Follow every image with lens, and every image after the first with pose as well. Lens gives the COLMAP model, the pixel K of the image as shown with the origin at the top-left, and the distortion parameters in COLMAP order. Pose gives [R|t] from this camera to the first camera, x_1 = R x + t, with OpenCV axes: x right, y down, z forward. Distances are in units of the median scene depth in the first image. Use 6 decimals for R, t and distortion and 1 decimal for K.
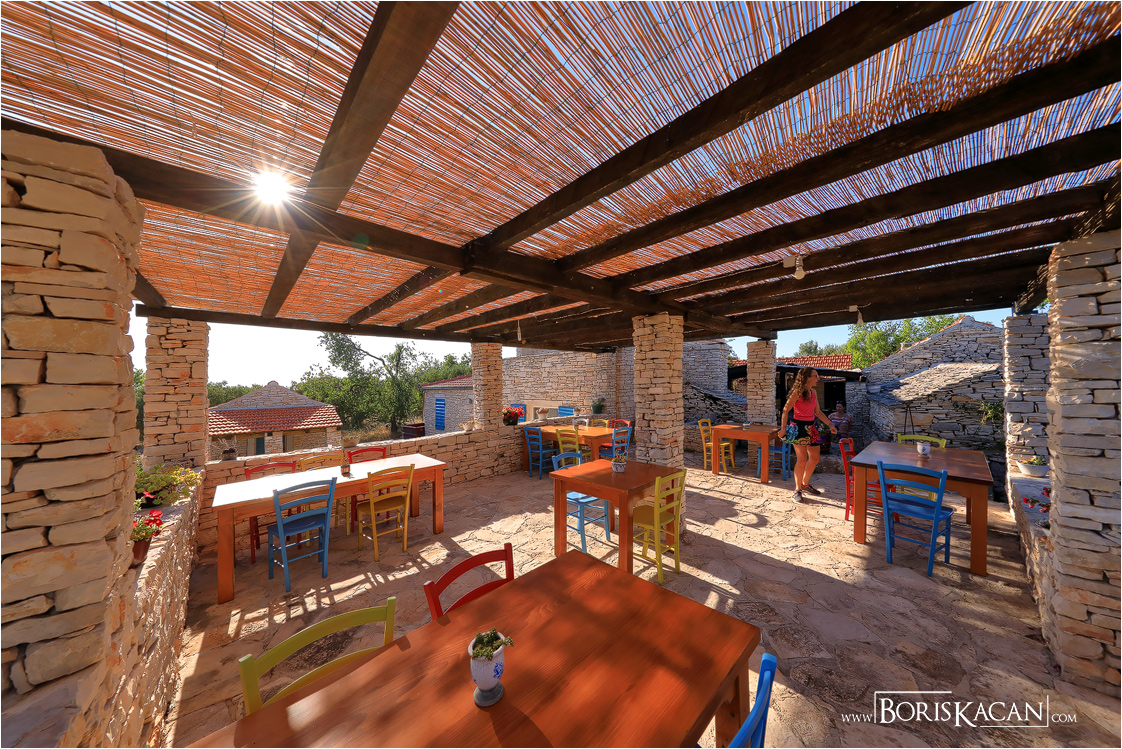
lens RADIAL K [[354.0, 0, 589.4], [0, 354.0, 376.8], [0, 0, 1]] dist [0.000170, 0.000004]
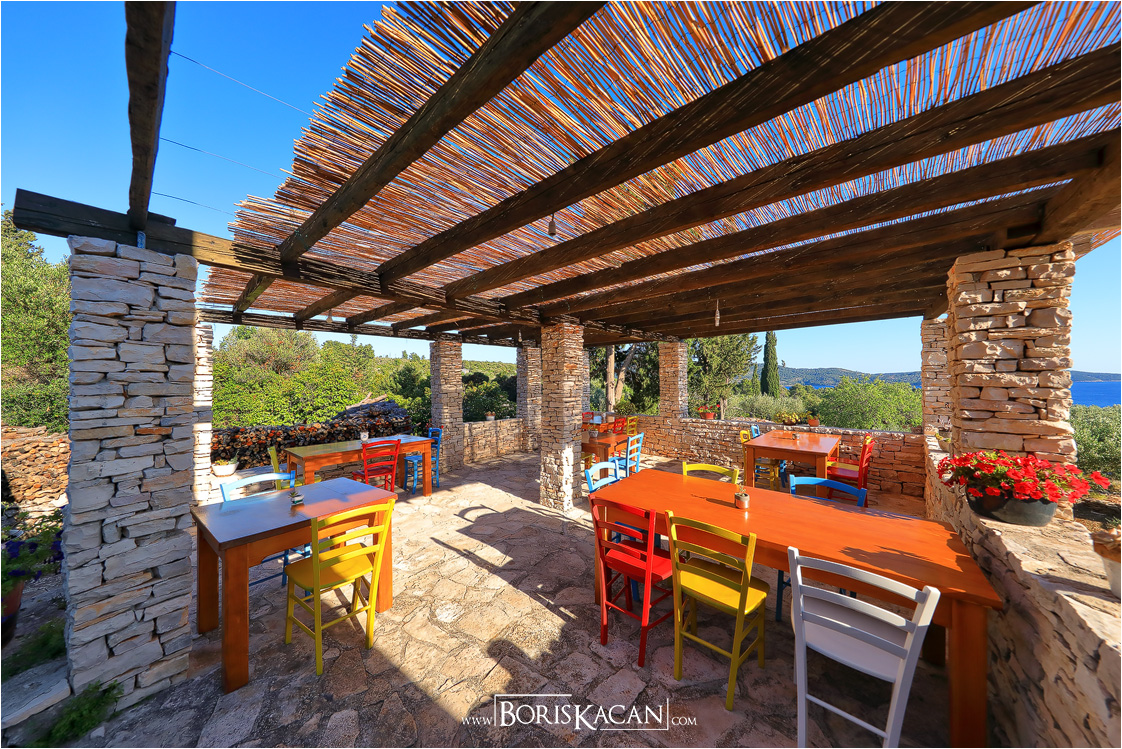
lens RADIAL K [[352.5, 0, 561.0], [0, 352.5, 374.5], [0, 0, 1]] dist [0.000069, 0.000000]
pose [[-0.998079, 0.025721, -0.056366, 0.201753], [0.027566, 0.999101, -0.032207, 0.026265], [0.055487, -0.033699, -0.997891, 1.716278]]
